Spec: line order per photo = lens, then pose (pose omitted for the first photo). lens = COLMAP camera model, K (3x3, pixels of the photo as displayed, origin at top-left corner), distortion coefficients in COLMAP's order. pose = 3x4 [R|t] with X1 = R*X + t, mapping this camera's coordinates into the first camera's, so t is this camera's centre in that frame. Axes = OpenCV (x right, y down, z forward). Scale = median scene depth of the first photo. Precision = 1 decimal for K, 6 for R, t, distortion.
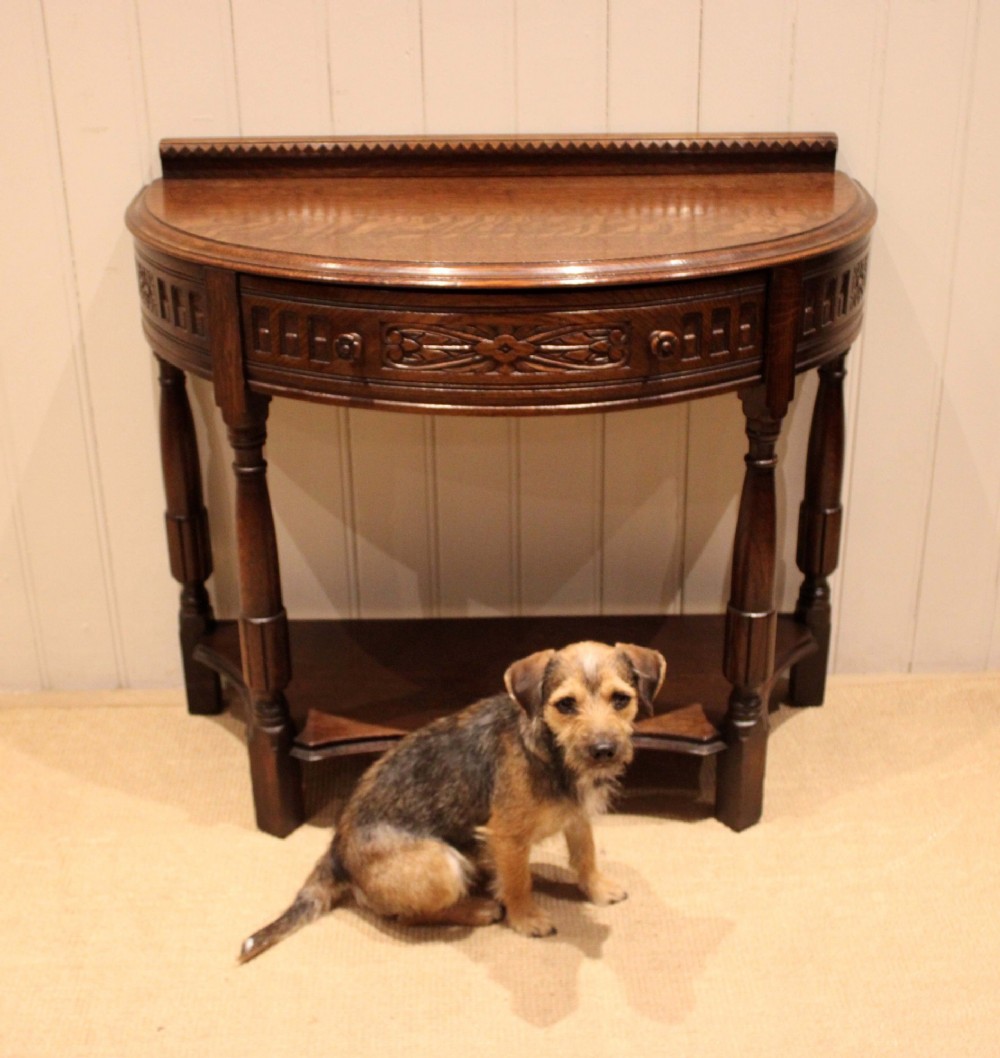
lens RADIAL K [[1646.1, 0, 472.7], [0, 1646.1, 554.4], [0, 0, 1]] dist [-0.105796, 0.000000]
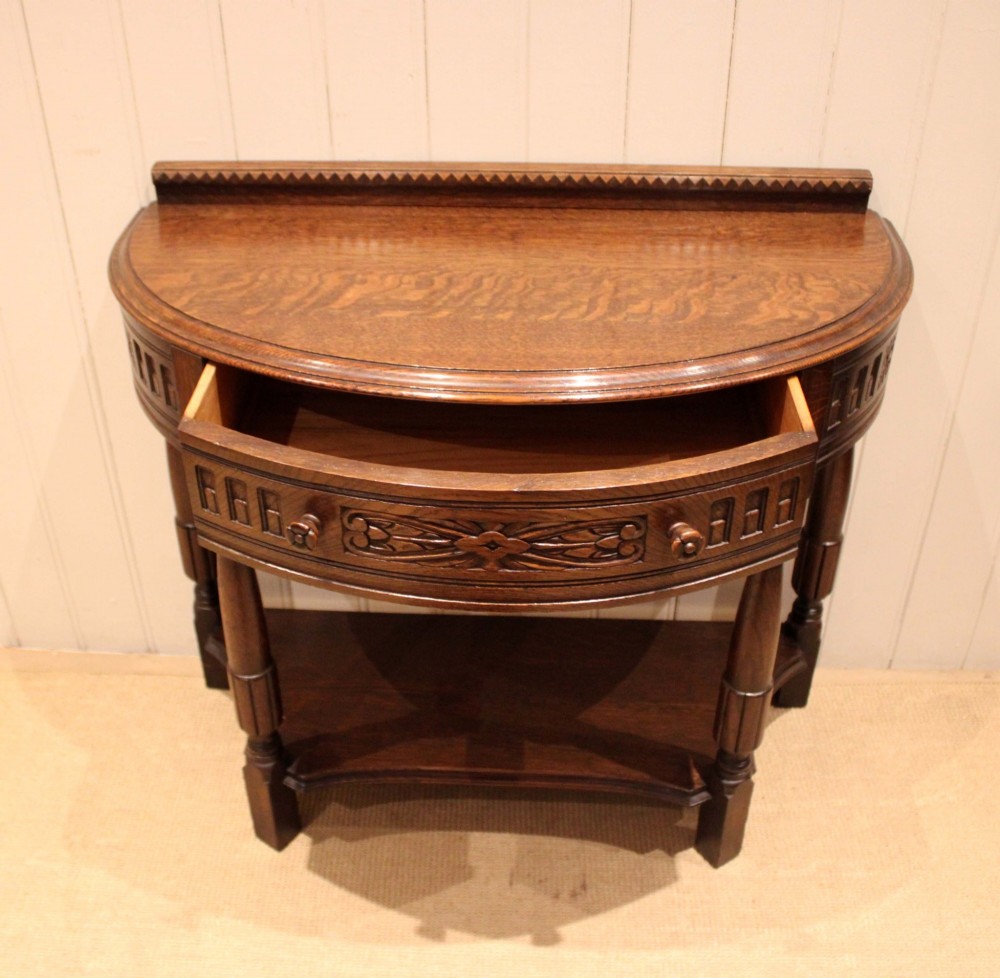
lens RADIAL K [[1216.5, 0, 436.9], [0, 1216.5, 505.7], [0, 0, 1]] dist [-0.123621, 0.000000]
pose [[0.997340, 0.035706, -0.063550, 0.027134], [-0.025162, 0.986863, 0.159588, -0.176994], [0.068413, -0.157564, 0.985136, 0.294545]]
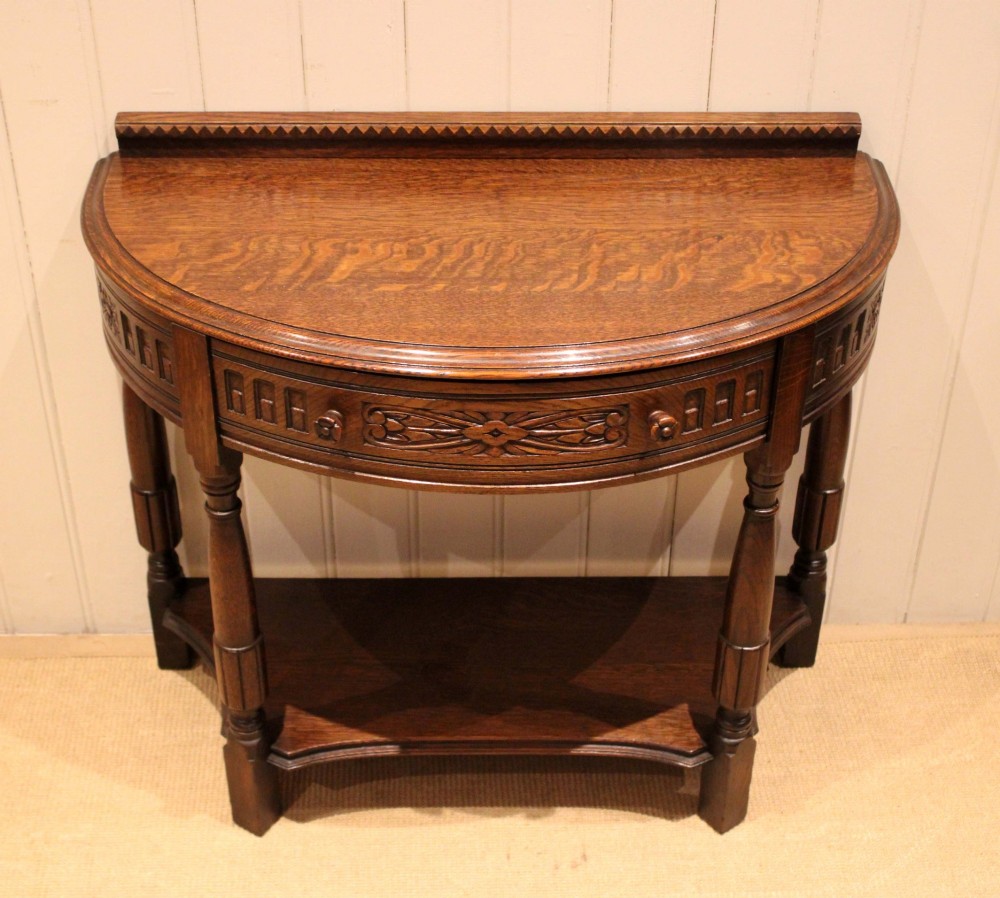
lens RADIAL K [[1746.5, 0, 445.3], [0, 1746.5, 474.8], [0, 0, 1]] dist [-0.064867, 0.000000]
pose [[0.999961, 0.007688, 0.004385, -0.011183], [-0.008374, 0.982229, 0.187501, -0.247363], [-0.002865, -0.187530, 0.982255, 0.010650]]
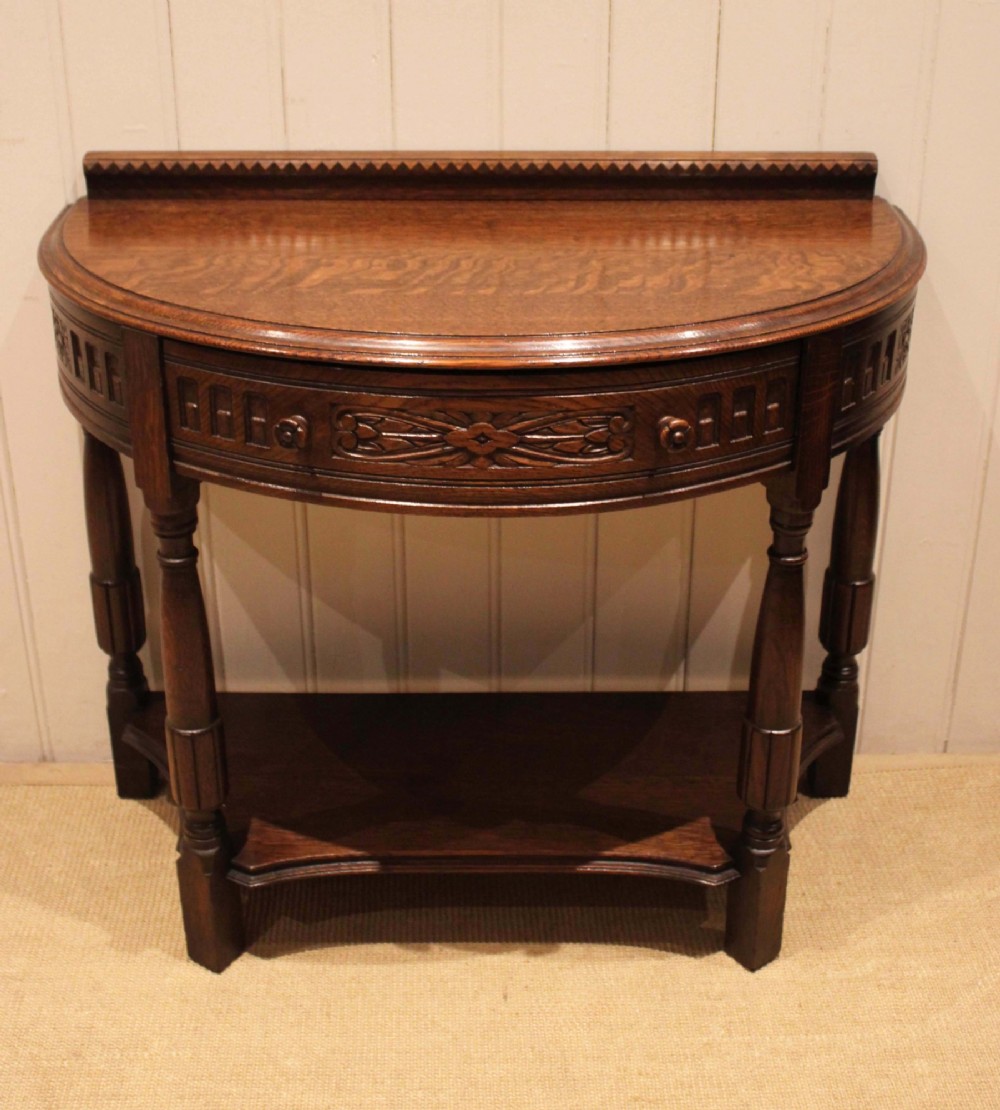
lens RADIAL K [[1627.0, 0, 458.7], [0, 1627.0, 413.1], [0, 0, 1]] dist [-0.075975, 0.000000]
pose [[0.999941, 0.010561, -0.002493, 0.008581], [-0.010636, 0.999428, -0.032098, -0.095486], [0.002152, 0.032122, 0.999482, 0.160013]]
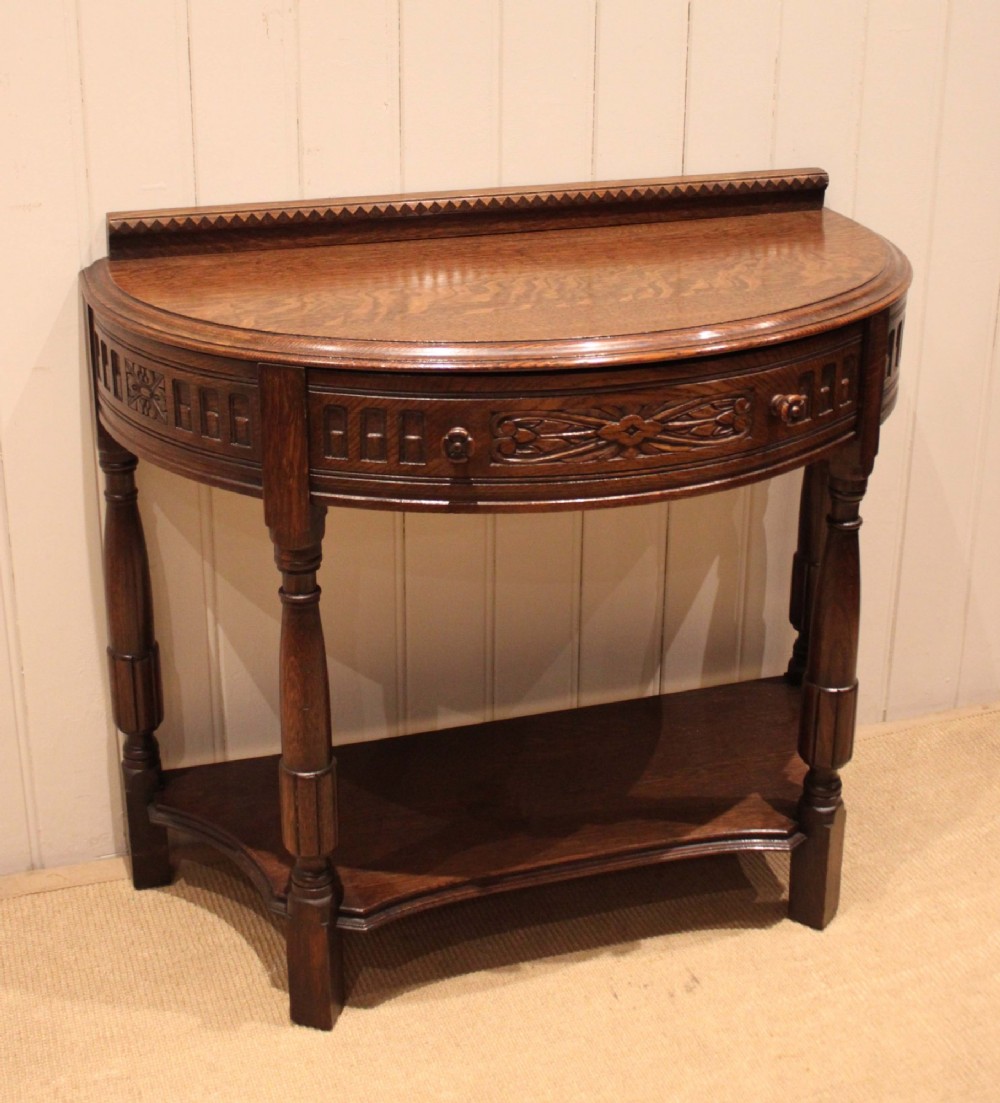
lens RADIAL K [[1697.1, 0, 426.8], [0, 1697.1, 366.6], [0, 0, 1]] dist [-0.068588, 0.000000]
pose [[0.961345, -0.079325, 0.263673, -0.277023], [0.113848, 0.986427, -0.118323, -0.054287], [-0.250708, 0.143768, 0.957328, 0.127797]]
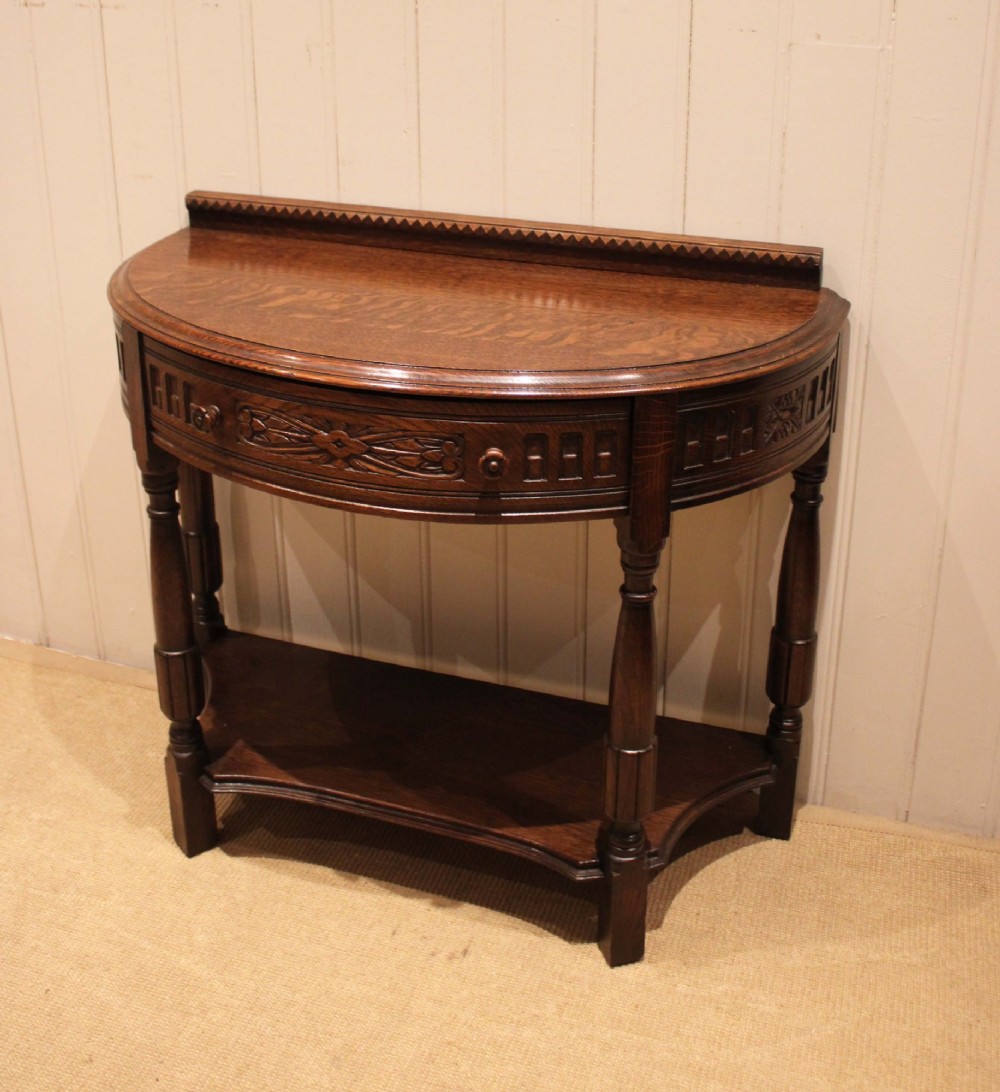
lens RADIAL K [[1413.5, 0, 459.6], [0, 1413.5, 369.9], [0, 0, 1]] dist [-0.085702, 0.000000]
pose [[0.937775, 0.131304, -0.321463, 0.303523], [-0.159964, 0.985026, -0.064310, -0.107680], [0.308205, 0.111730, 0.944736, 0.183875]]
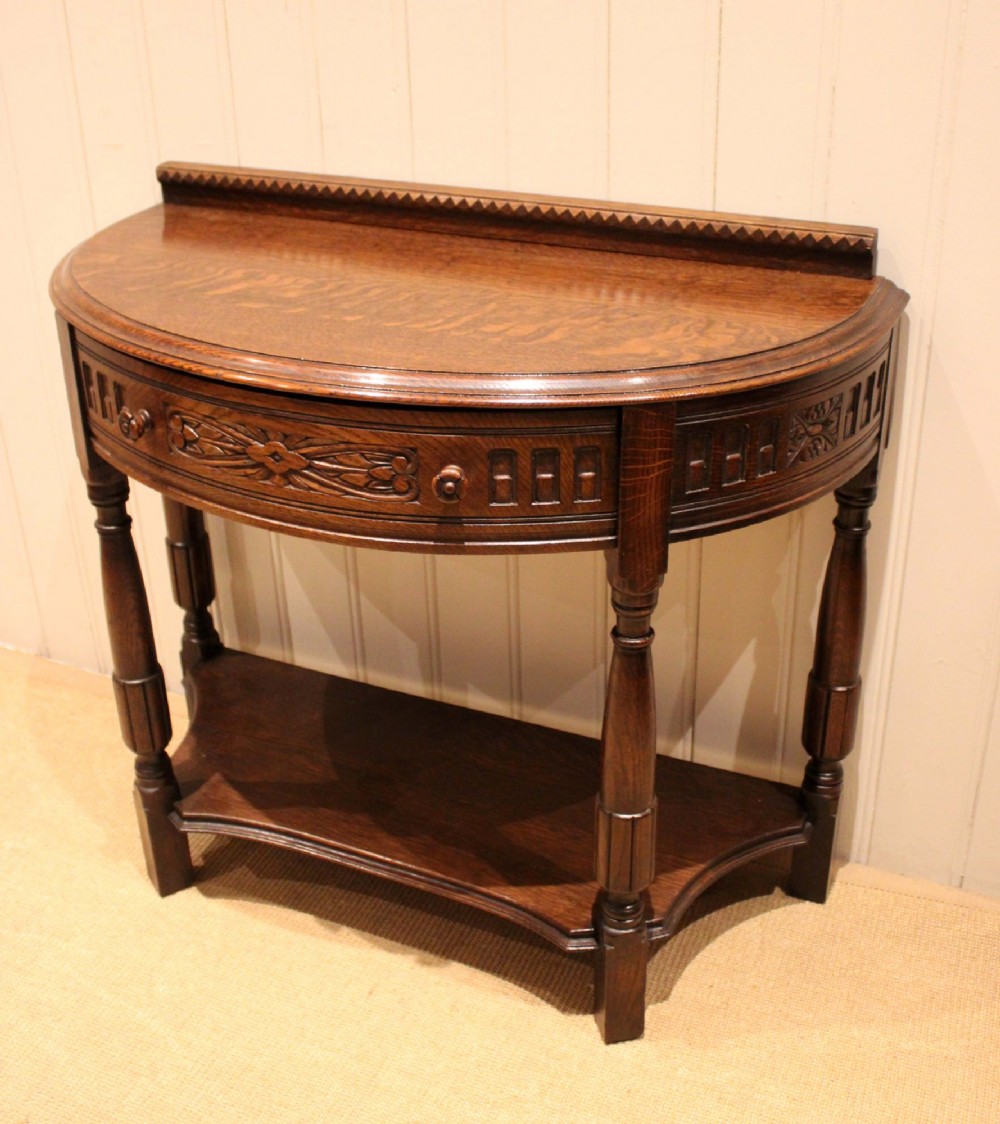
lens RADIAL K [[1407.8, 0, 469.8], [0, 1407.8, 509.1], [0, 0, 1]] dist [-0.094594, 0.000000]
pose [[0.907539, 0.182061, -0.378454, 0.330661], [-0.174075, 0.983165, 0.055533, -0.133577], [0.382193, 0.015481, 0.923953, 0.319879]]
